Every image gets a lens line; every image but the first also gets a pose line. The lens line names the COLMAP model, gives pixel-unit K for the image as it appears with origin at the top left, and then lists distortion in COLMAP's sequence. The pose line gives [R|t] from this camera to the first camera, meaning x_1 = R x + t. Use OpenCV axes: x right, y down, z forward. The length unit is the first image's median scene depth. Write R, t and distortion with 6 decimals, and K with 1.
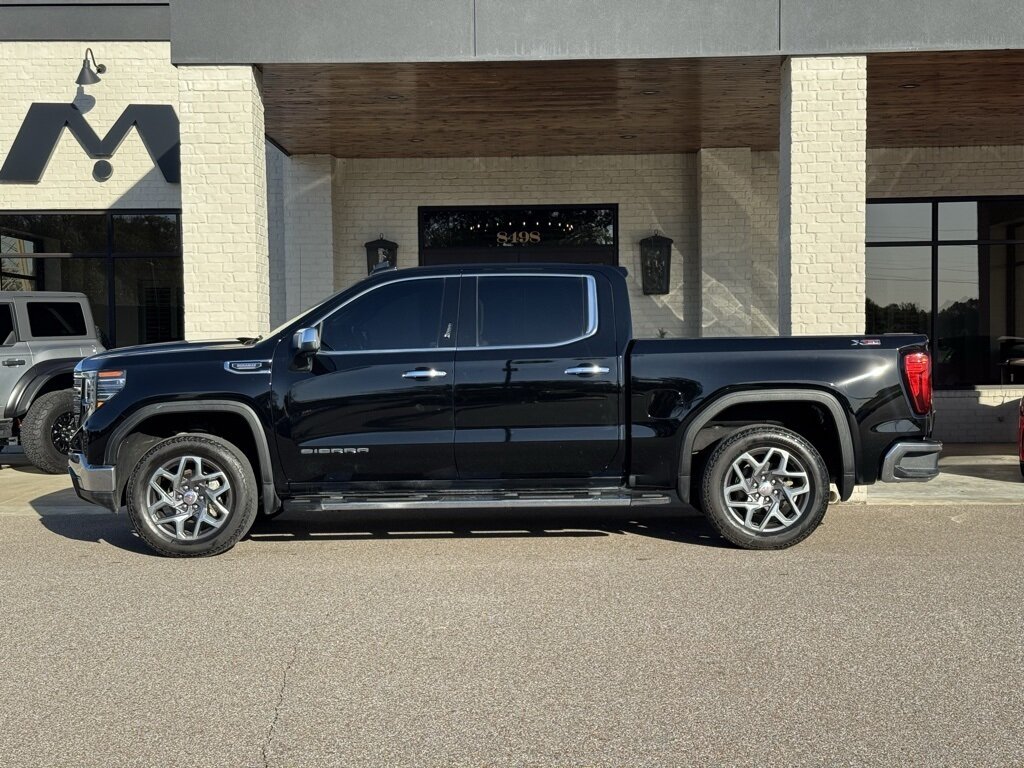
lens RADIAL K [[1412.0, 0, 512.0], [0, 1412.0, 384.0], [0, 0, 1]] dist [0.195342, -0.400896]
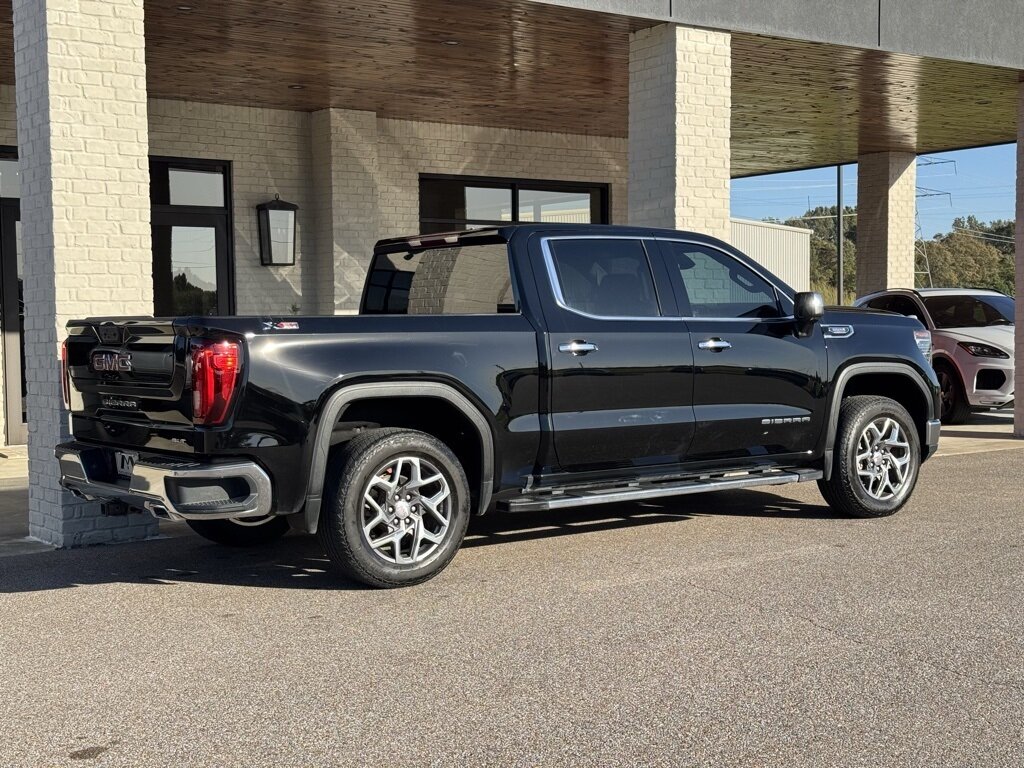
lens RADIAL K [[1412.0, 0, 512.0], [0, 1412.0, 384.0], [0, 0, 1]] dist [0.195342, -0.400896]
pose [[0.801239, -0.026822, 0.597743, -0.484974], [0.018816, 0.999630, 0.019634, -0.004457], [-0.598049, -0.004484, 0.801447, 0.282313]]
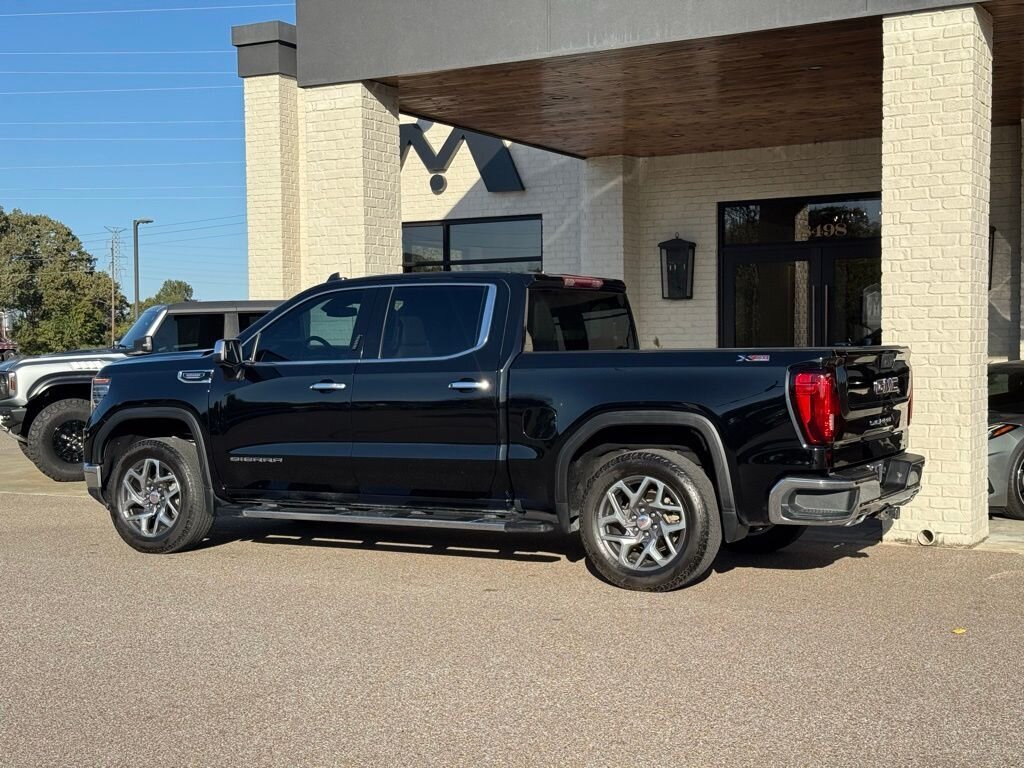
lens RADIAL K [[1411.4, 0, 516.3], [0, 1411.4, 384.1], [0, 0, 1]] dist [0.205132, -0.429493]
pose [[0.880404, 0.017118, -0.473915, 0.411129], [-0.014516, 0.999853, 0.009148, -0.015209], [0.474002, -0.001174, 0.880523, 0.144510]]
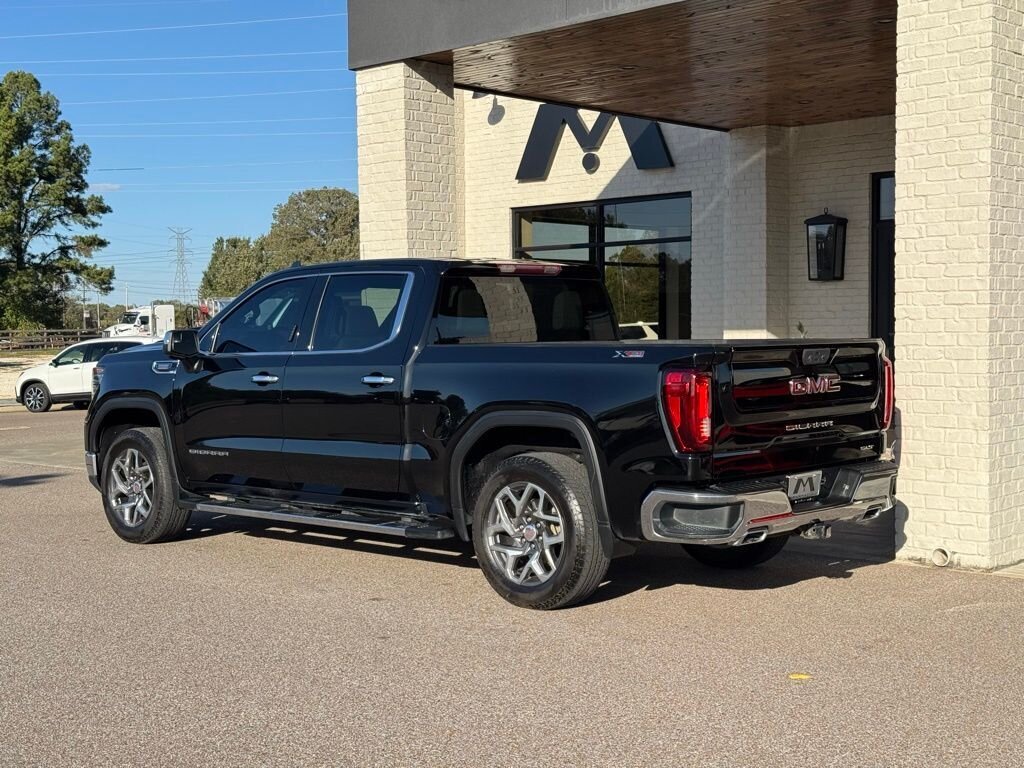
lens RADIAL K [[1412.0, 0, 512.0], [0, 1412.0, 384.0], [0, 0, 1]] dist [0.195342, -0.400896]
pose [[0.738904, 0.031642, -0.673068, 0.555698], [-0.017729, 0.999464, 0.027523, -0.025784], [0.673578, -0.008404, 0.739069, 0.312146]]
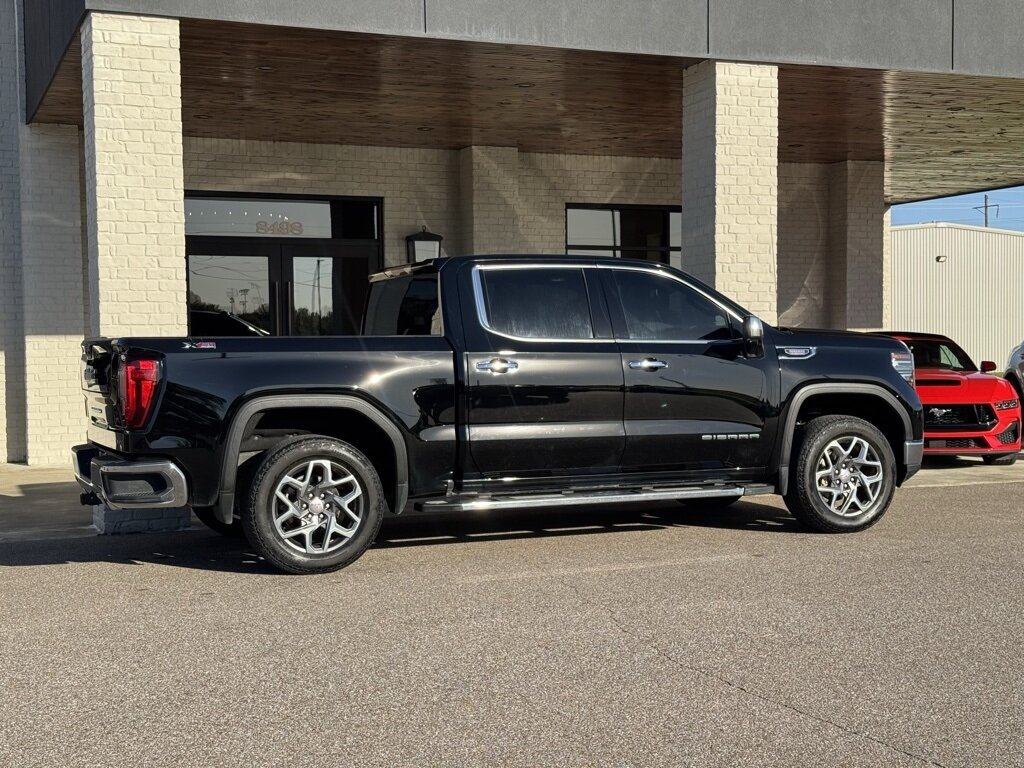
lens RADIAL K [[1412.0, 0, 512.0], [0, 1412.0, 384.0], [0, 0, 1]] dist [0.195342, -0.400896]
pose [[0.919728, -0.009569, 0.392439, -0.342943], [0.010359, 0.999946, 0.000105, 0.001478], [-0.392419, 0.003969, 0.919778, 0.116182]]
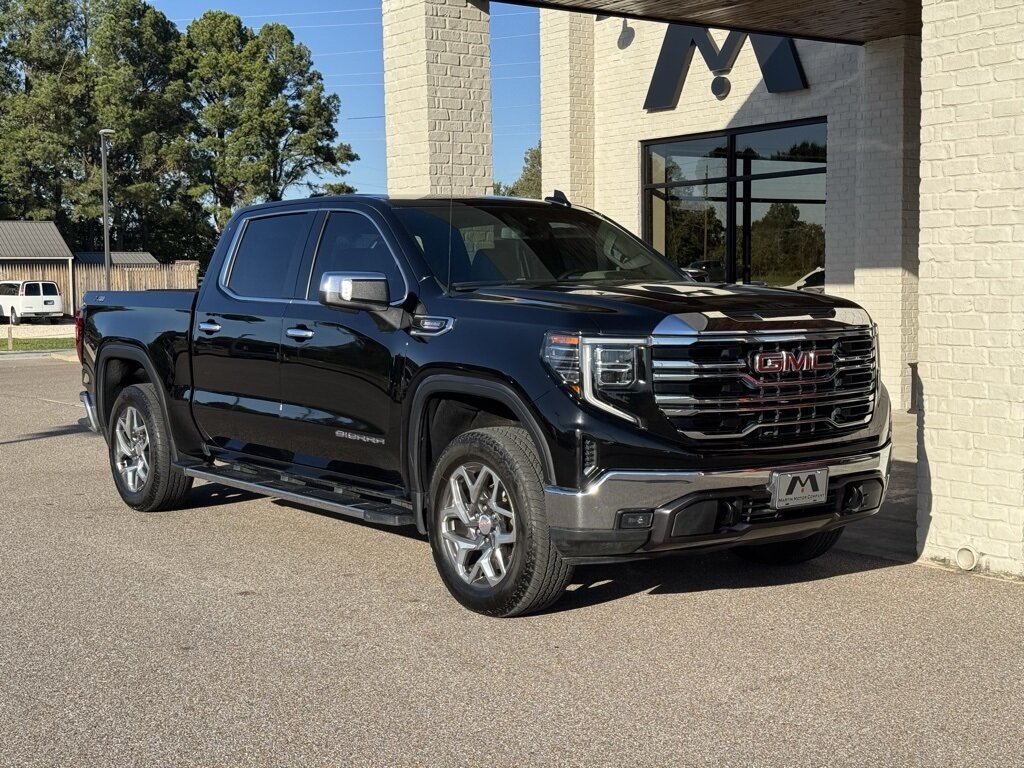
lens RADIAL K [[1412.0, 0, 512.0], [0, 1412.0, 384.0], [0, 0, 1]] dist [0.195342, -0.400896]
pose [[0.603599, 0.065271, -0.794612, 0.577833], [-0.015188, 0.997404, 0.070392, -0.031198], [0.797143, -0.030420, 0.603023, 0.500449]]
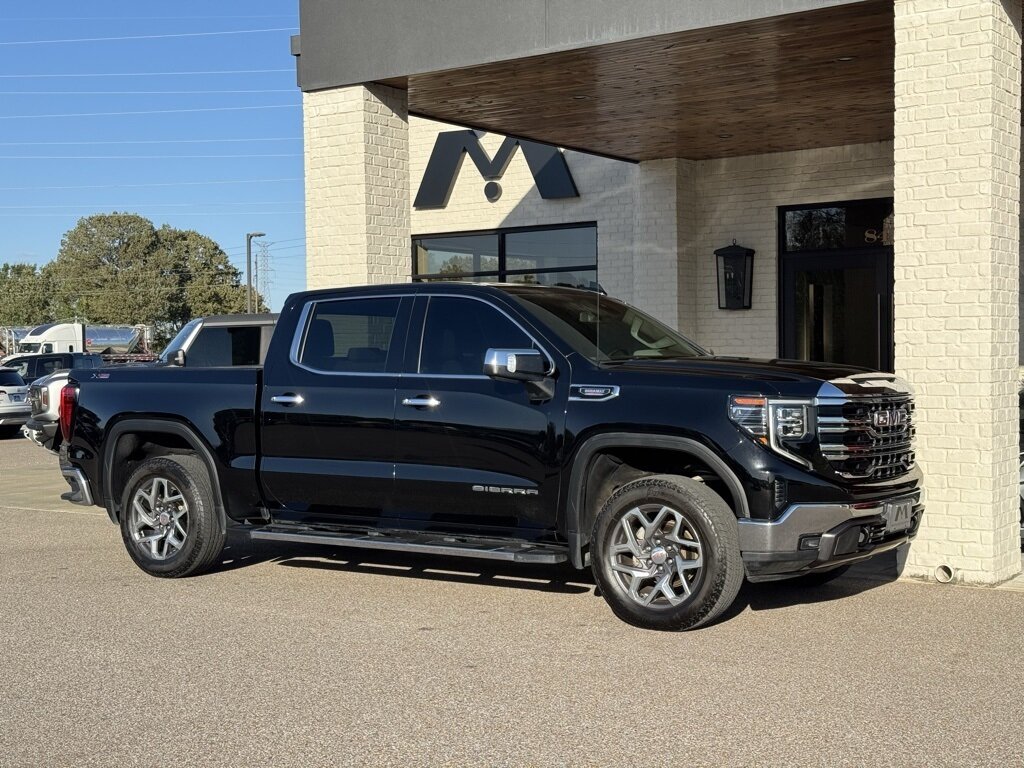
lens RADIAL K [[1412.0, 0, 512.0], [0, 1412.0, 384.0], [0, 0, 1]] dist [0.195342, -0.400896]
pose [[0.827399, 0.014286, -0.561433, 0.461949], [-0.014781, 0.999884, 0.003659, -0.020762], [0.561420, 0.005271, 0.827514, 0.243302]]
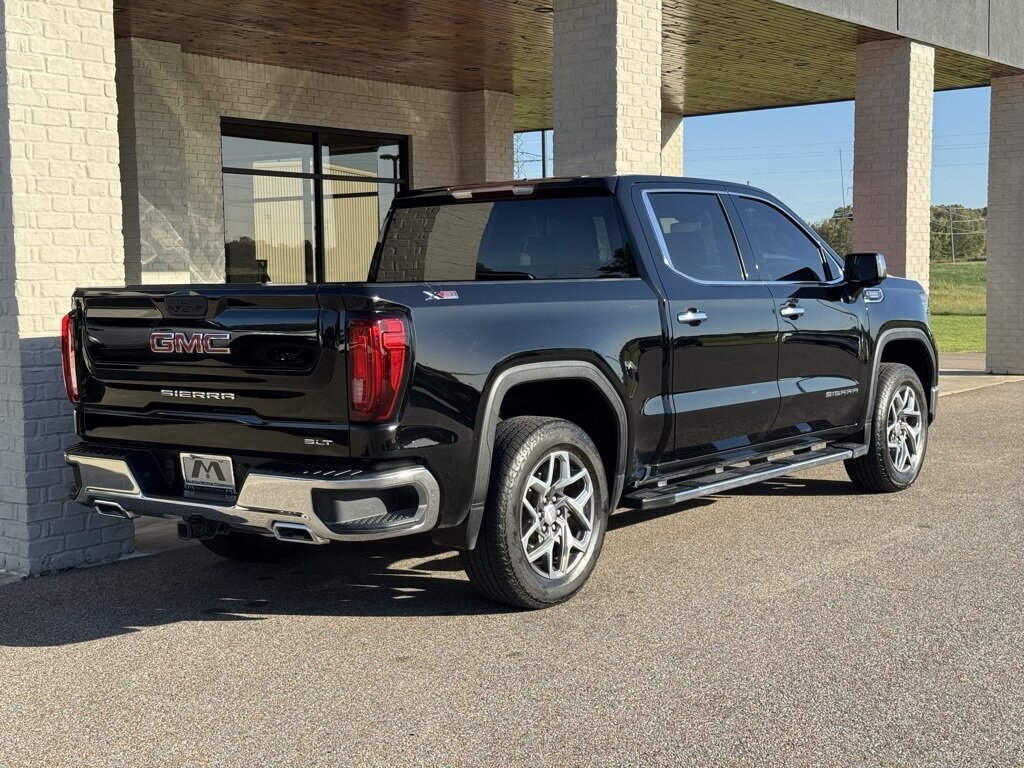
lens RADIAL K [[1412.0, 0, 512.0], [0, 1412.0, 384.0], [0, 0, 1]] dist [0.195342, -0.400896]
pose [[0.608442, -0.060042, 0.791324, -0.569493], [0.028108, 0.998139, 0.054122, -0.014076], [-0.793100, -0.010688, 0.608997, 0.502424]]
